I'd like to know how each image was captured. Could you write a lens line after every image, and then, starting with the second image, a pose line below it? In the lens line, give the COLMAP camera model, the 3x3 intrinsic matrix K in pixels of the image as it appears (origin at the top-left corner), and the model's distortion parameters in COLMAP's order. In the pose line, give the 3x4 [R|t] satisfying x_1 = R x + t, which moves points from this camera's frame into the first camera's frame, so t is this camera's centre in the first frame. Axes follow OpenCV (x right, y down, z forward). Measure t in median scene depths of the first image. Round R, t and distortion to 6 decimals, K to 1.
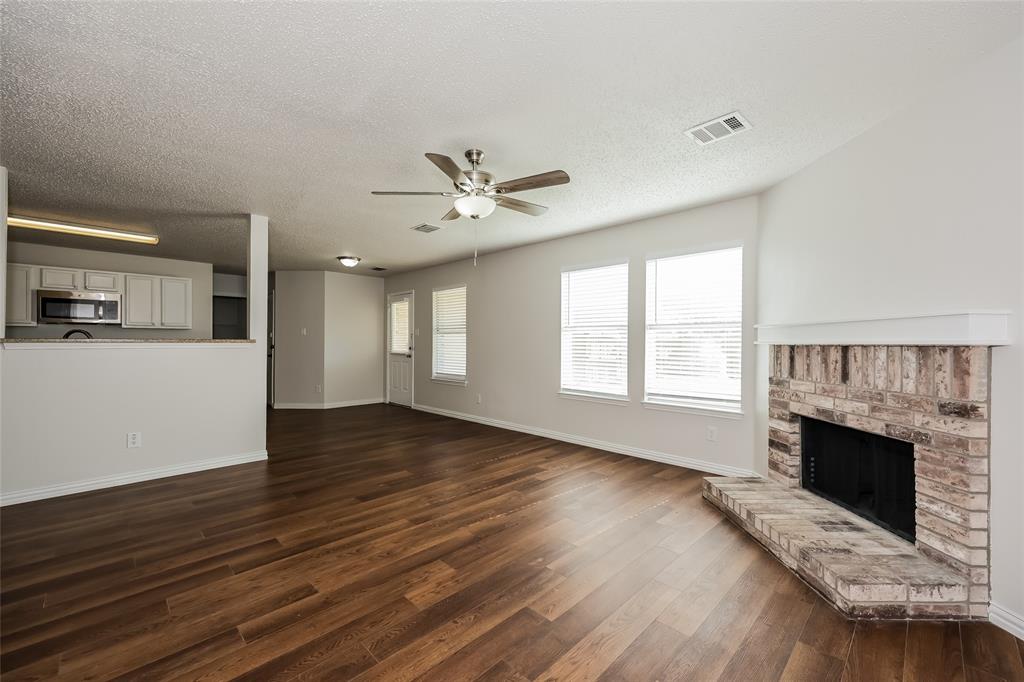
lens RADIAL K [[418.0, 0, 512.0], [0, 418.0, 341.0], [0, 0, 1]] dist [-0.037826, 0.000085]
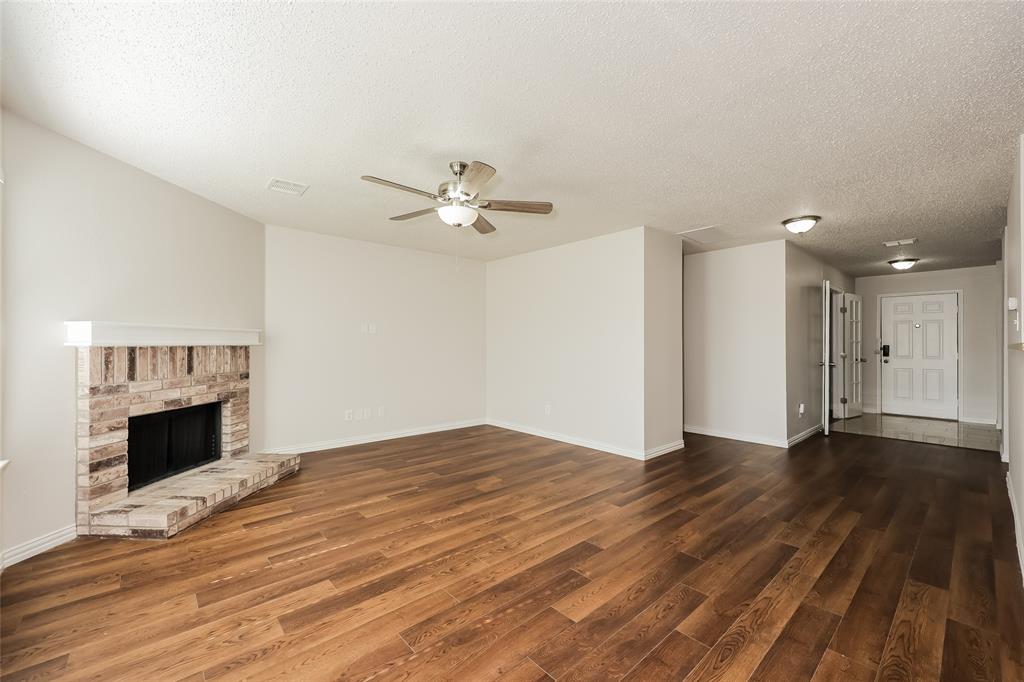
lens RADIAL K [[418.0, 0, 512.0], [0, 418.0, 341.0], [0, 0, 1]] dist [-0.037826, 0.000085]
pose [[-0.998188, -0.009435, 0.059420, -0.296476], [-0.009964, 0.999913, -0.008616, -0.005368], [-0.059334, -0.009192, -0.998196, 2.097766]]
